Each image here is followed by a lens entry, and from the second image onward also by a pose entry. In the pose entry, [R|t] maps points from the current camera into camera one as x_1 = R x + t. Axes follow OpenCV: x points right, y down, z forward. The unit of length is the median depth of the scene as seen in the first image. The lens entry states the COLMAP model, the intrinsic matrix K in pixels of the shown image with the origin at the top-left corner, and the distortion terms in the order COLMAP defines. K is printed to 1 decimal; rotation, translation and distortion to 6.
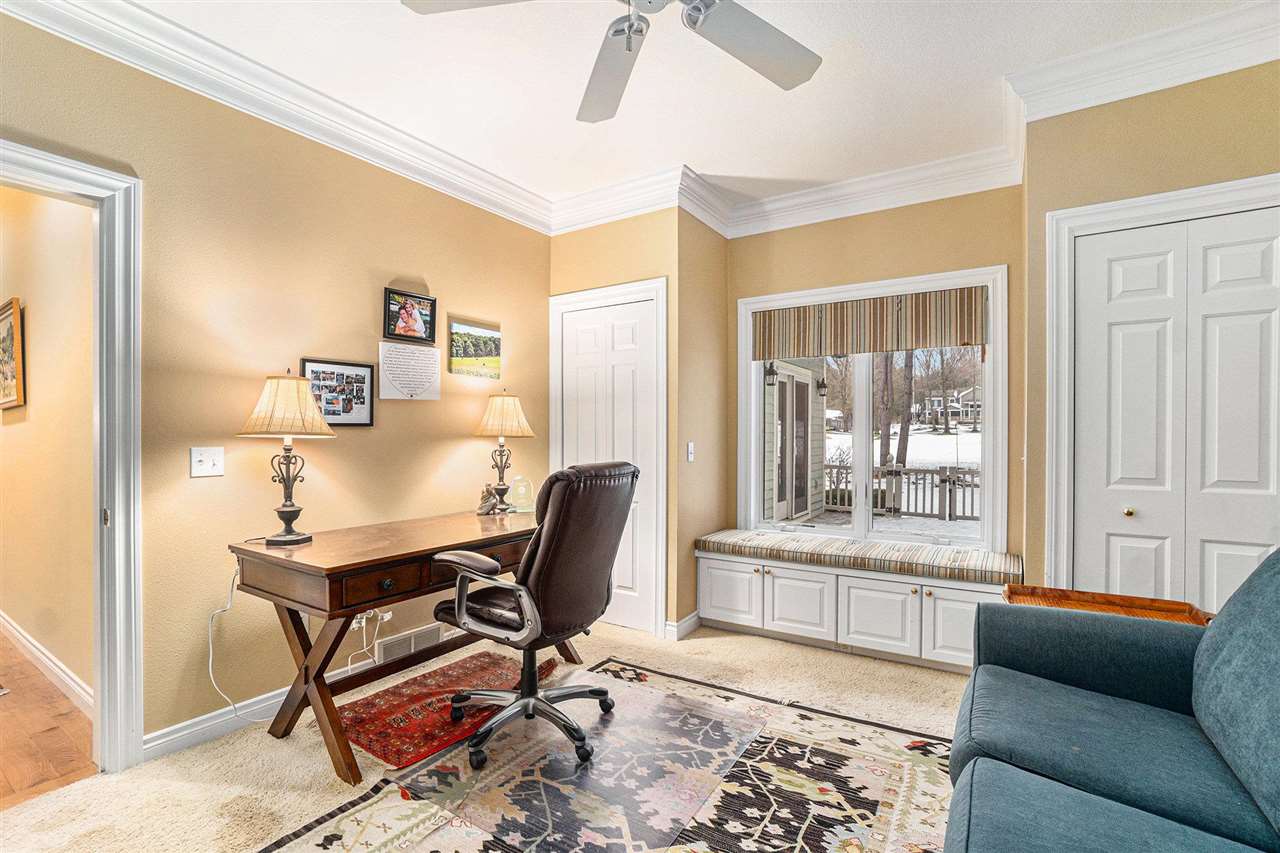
lens RADIAL K [[570.9, 0, 625.0], [0, 570.9, 424.1], [0, 0, 1]] dist [-0.069863, 0.024904]
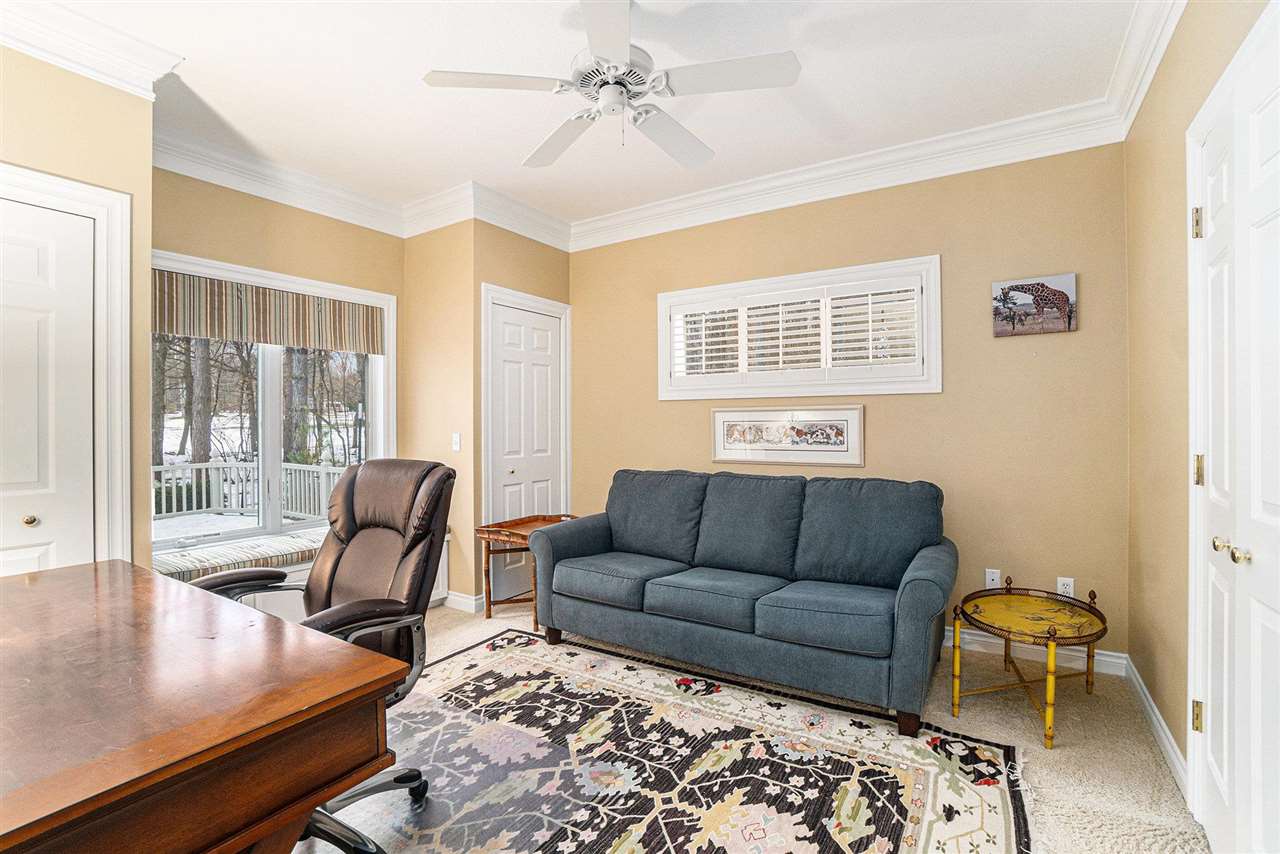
lens RADIAL K [[570.9, 0, 625.0], [0, 570.9, 424.6], [0, 0, 1]] dist [-0.069863, 0.024904]
pose [[0.015428, -0.003566, 0.999875, -0.980967], [-0.014648, 0.999886, 0.003792, -0.000690], [-0.999774, -0.014705, 0.015374, 0.692450]]
